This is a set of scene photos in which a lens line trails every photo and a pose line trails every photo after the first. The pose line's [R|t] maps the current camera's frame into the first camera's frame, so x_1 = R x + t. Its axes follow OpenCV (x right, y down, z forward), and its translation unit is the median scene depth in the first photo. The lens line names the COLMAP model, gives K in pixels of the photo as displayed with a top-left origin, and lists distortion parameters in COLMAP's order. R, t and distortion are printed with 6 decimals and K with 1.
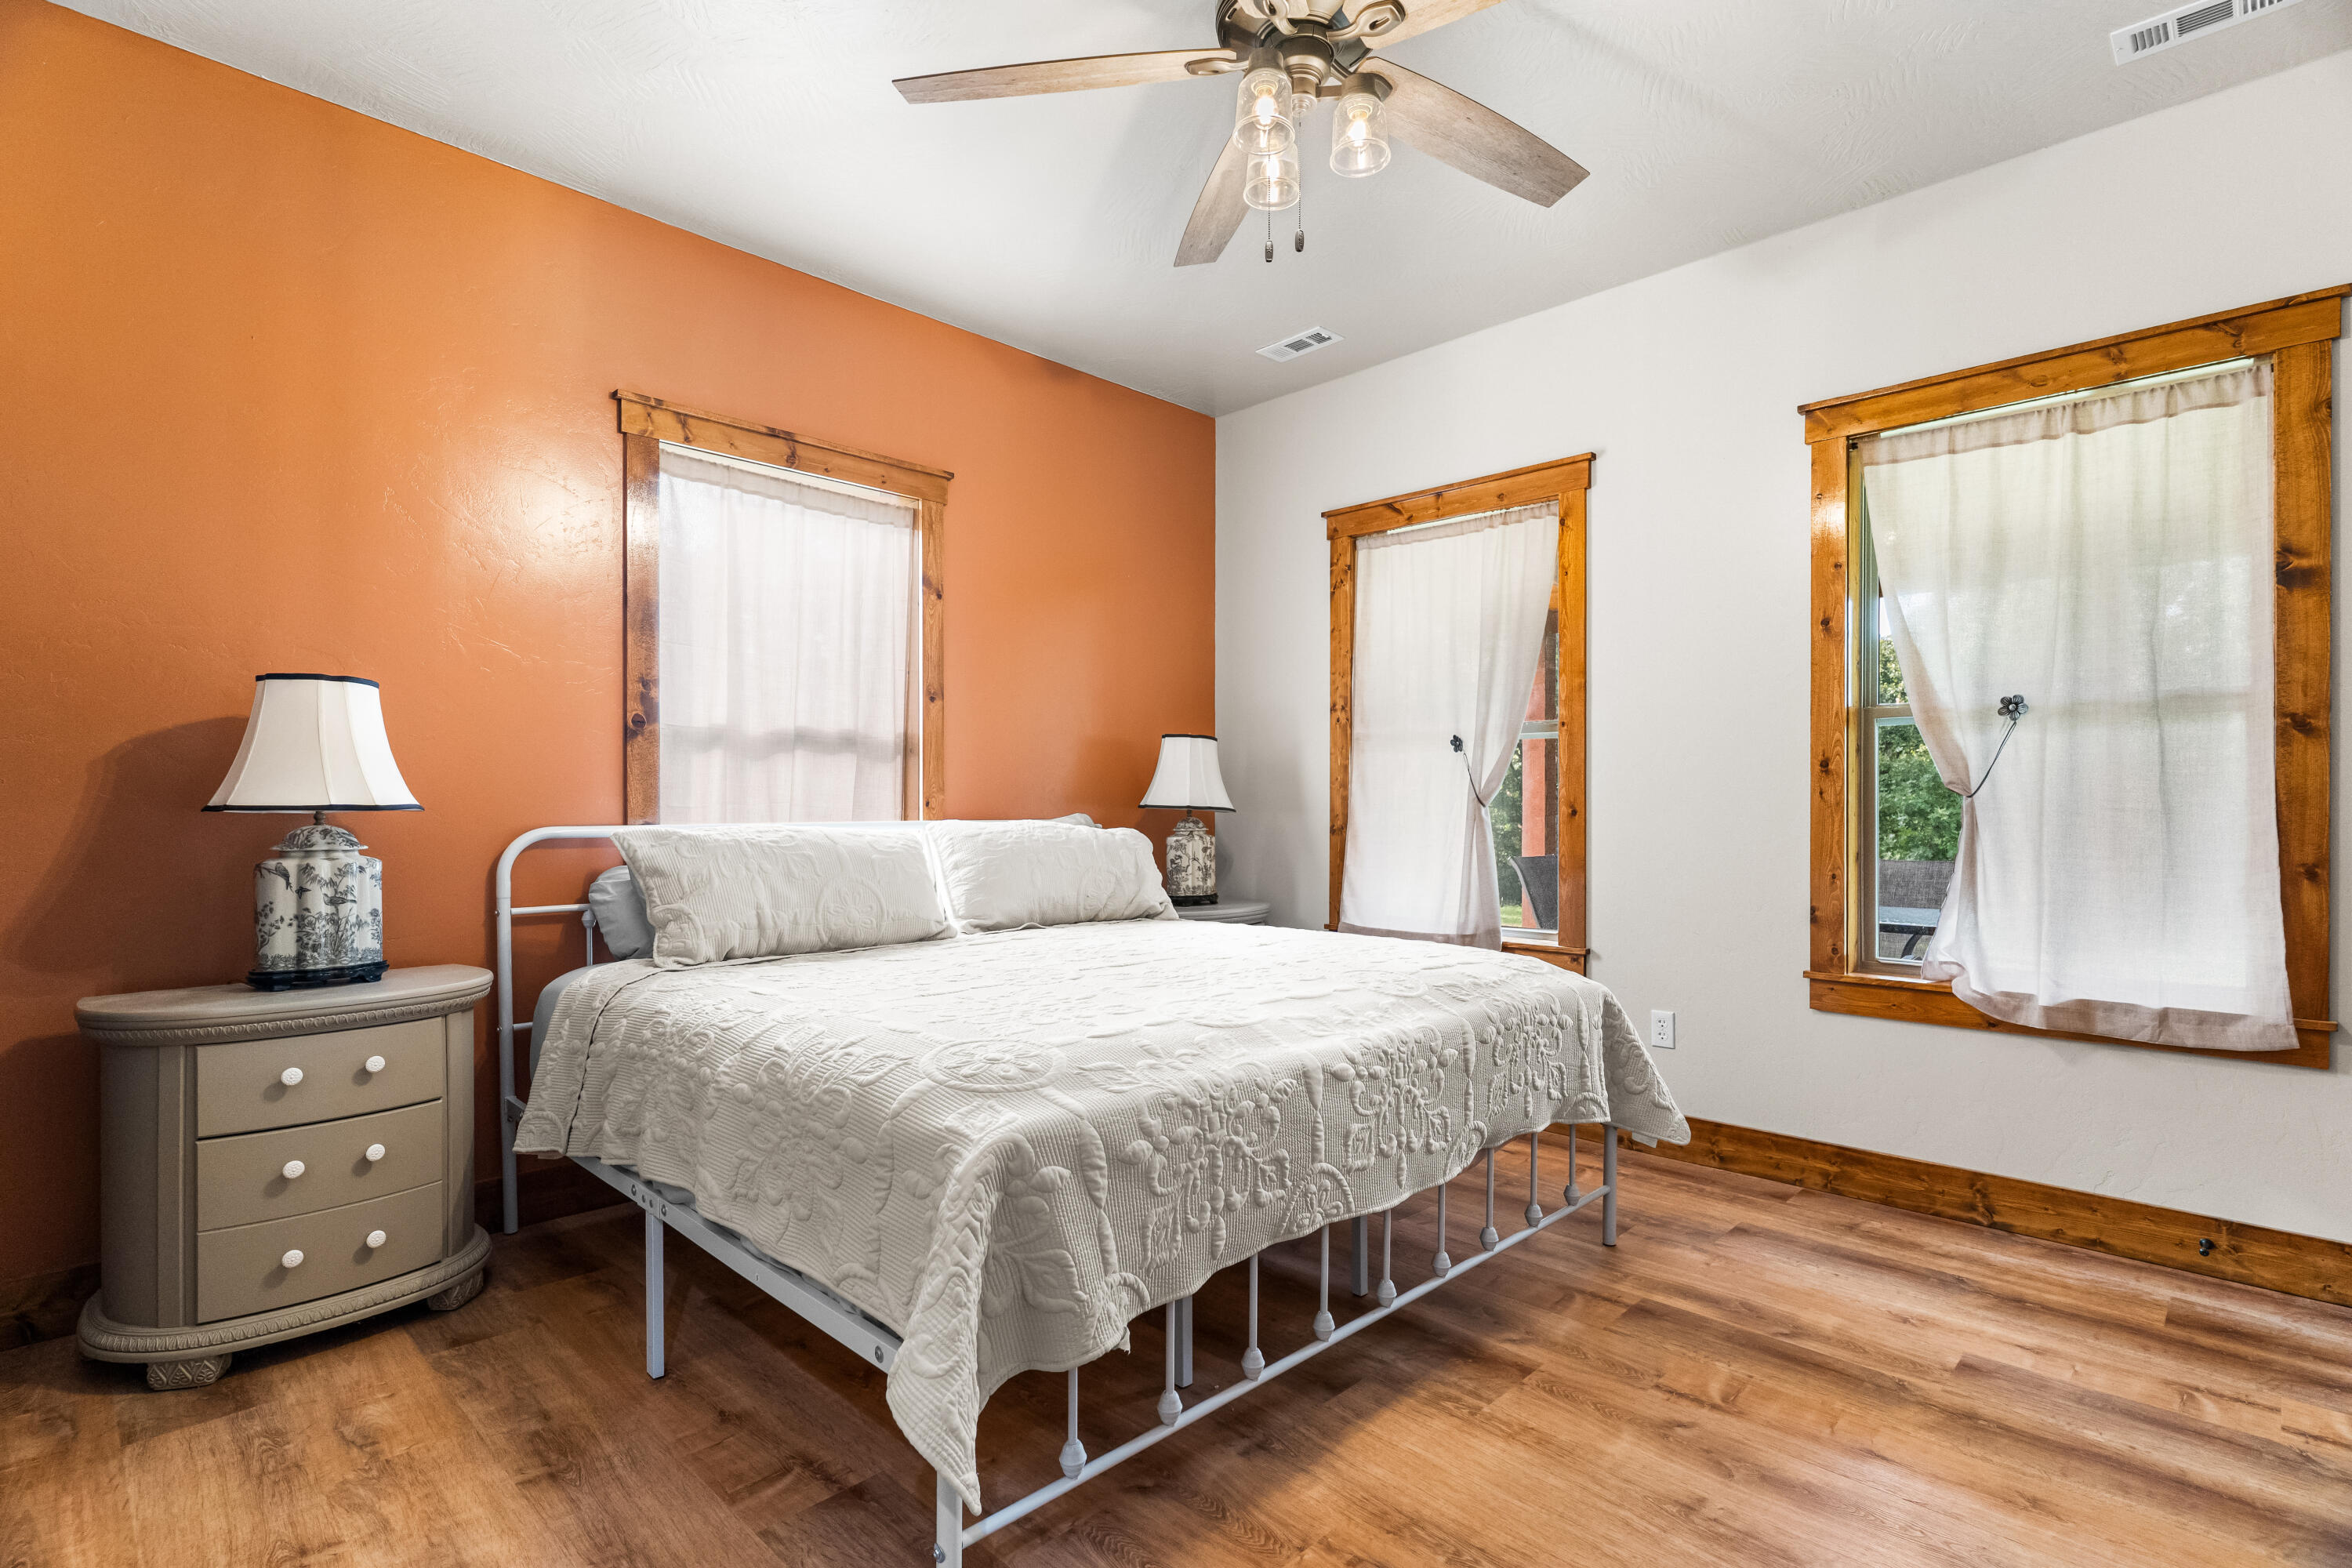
lens RADIAL K [[1141.3, 0, 1173.4], [0, 1141.3, 800.1], [0, 0, 1]] dist [-0.000670, 0.000760]
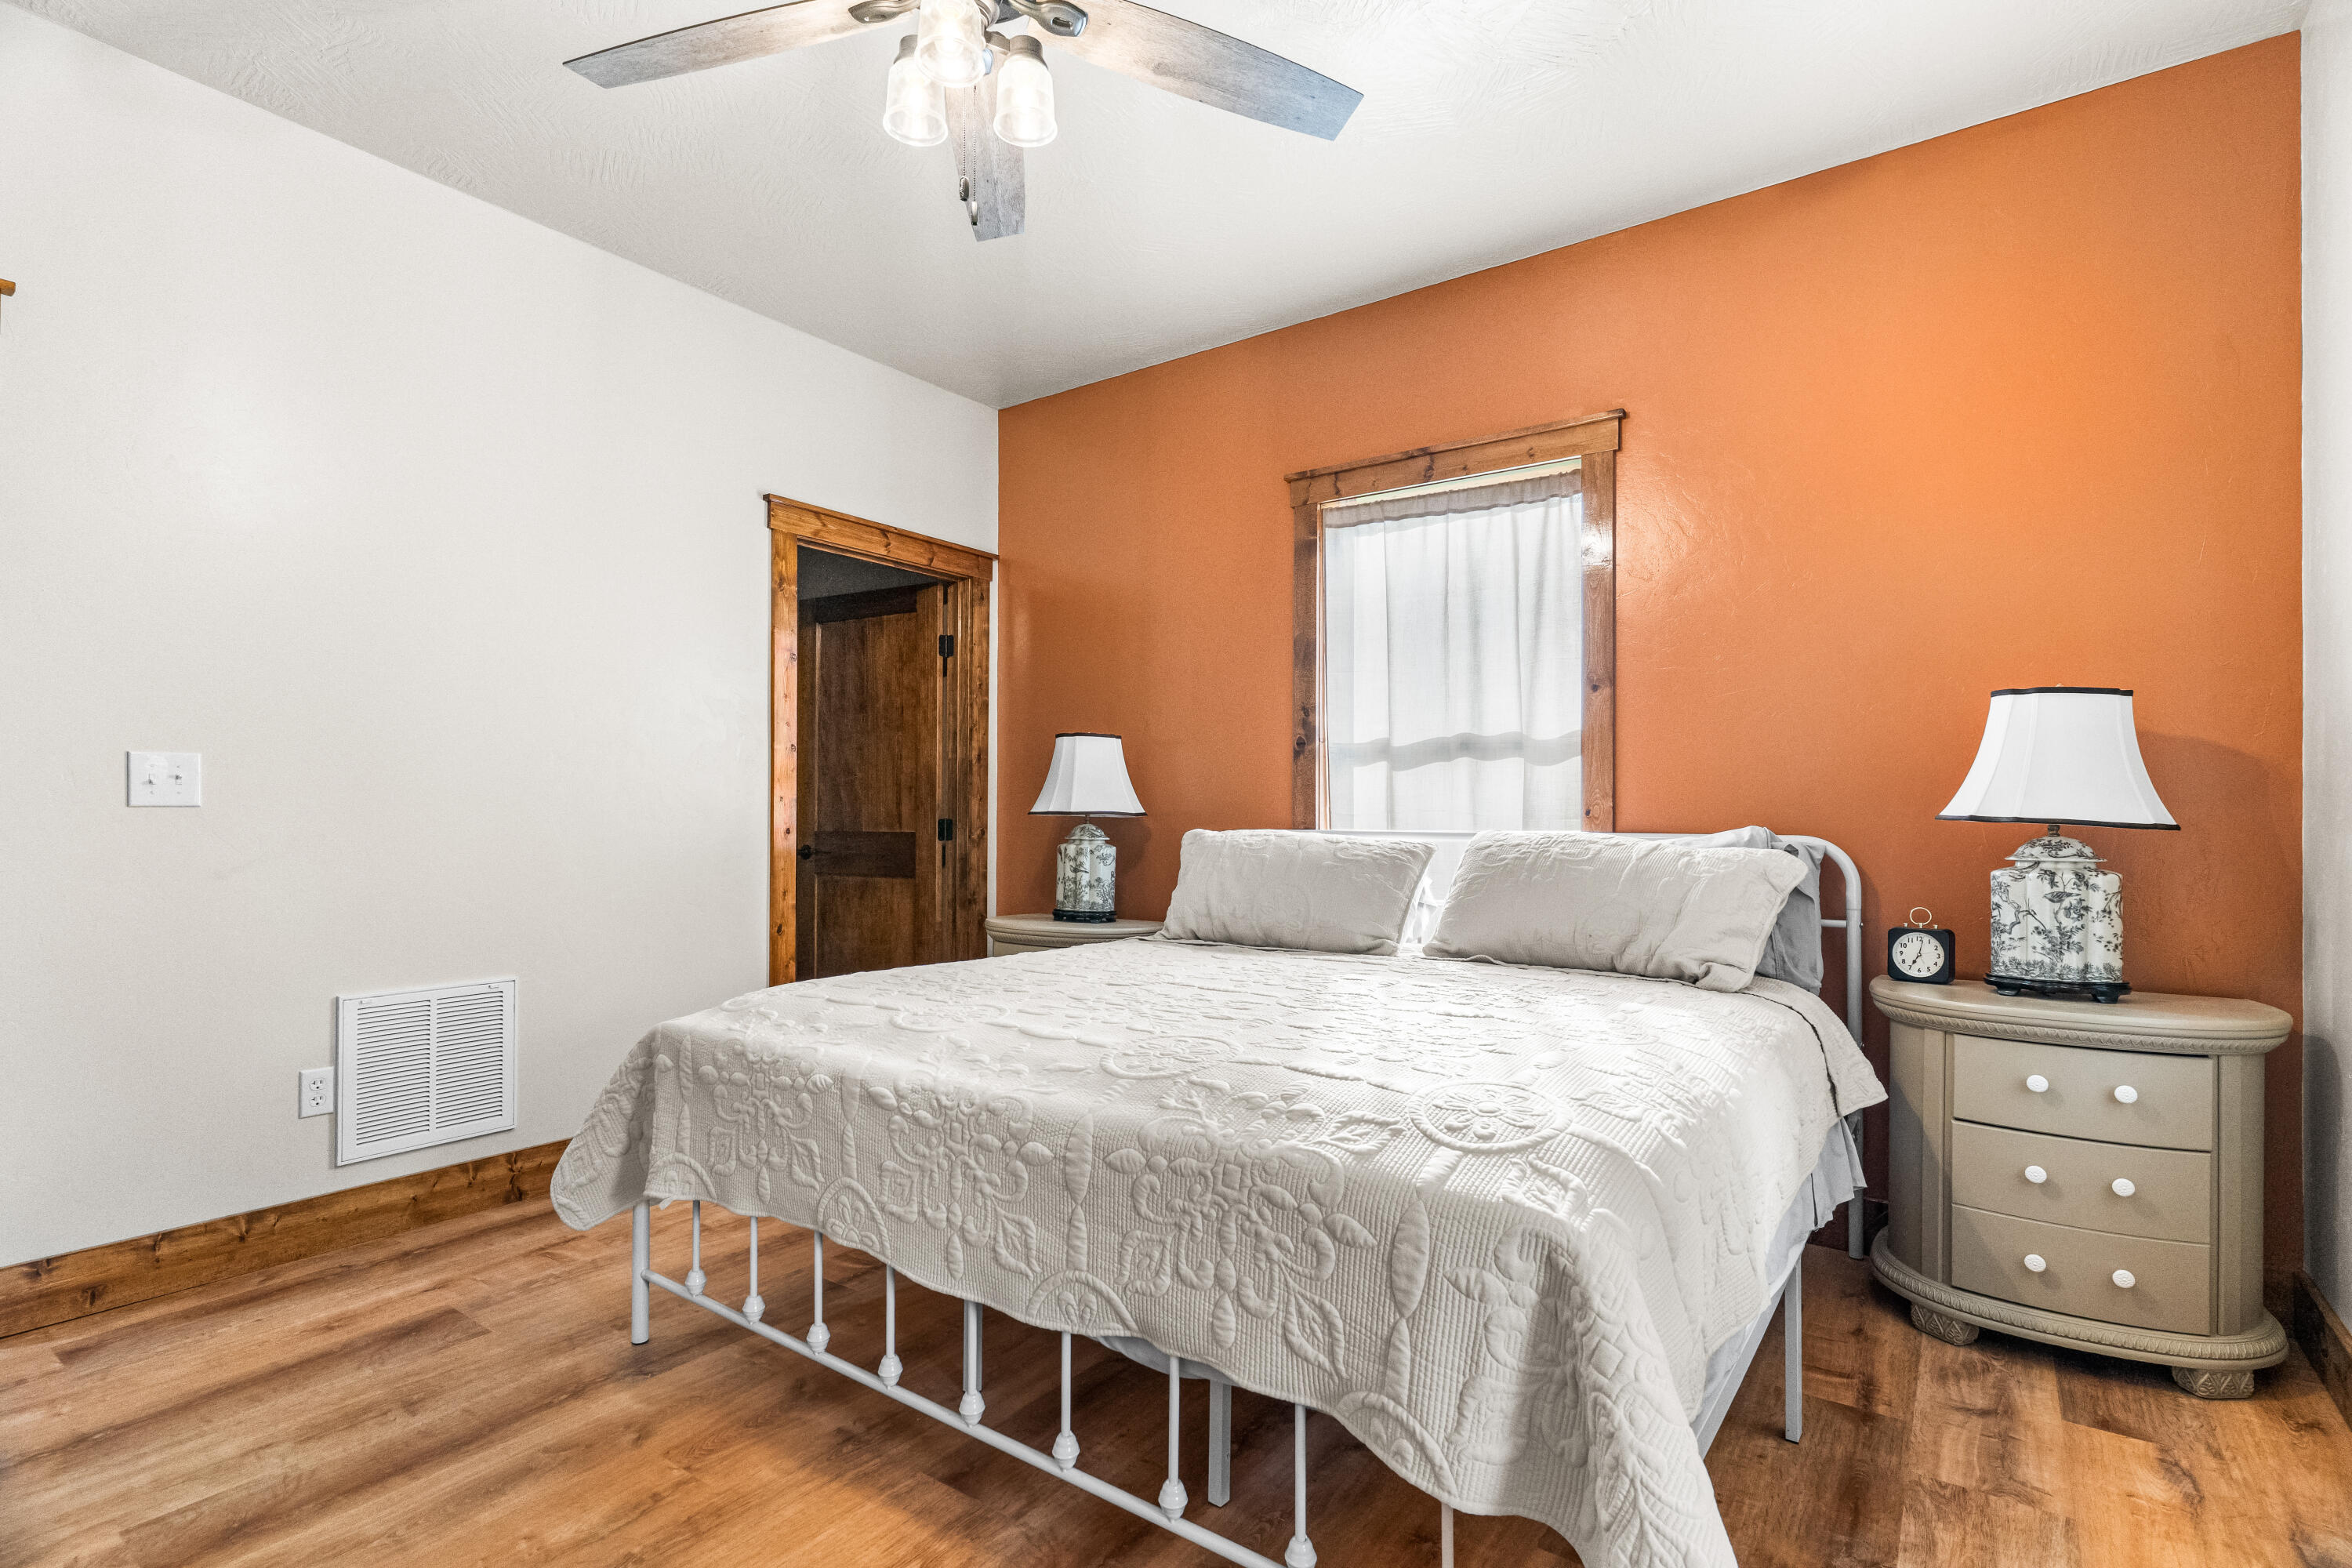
lens RADIAL K [[1111.0, 0, 1178.4], [0, 1111.0, 799.0], [0, 0, 1]] dist [0.000614, 0.000101]
pose [[0.148775, -0.015394, -0.988751, 0.769998], [0.003075, 0.999881, -0.015105, 0.008878], [0.988866, -0.000793, 0.148805, 0.793274]]
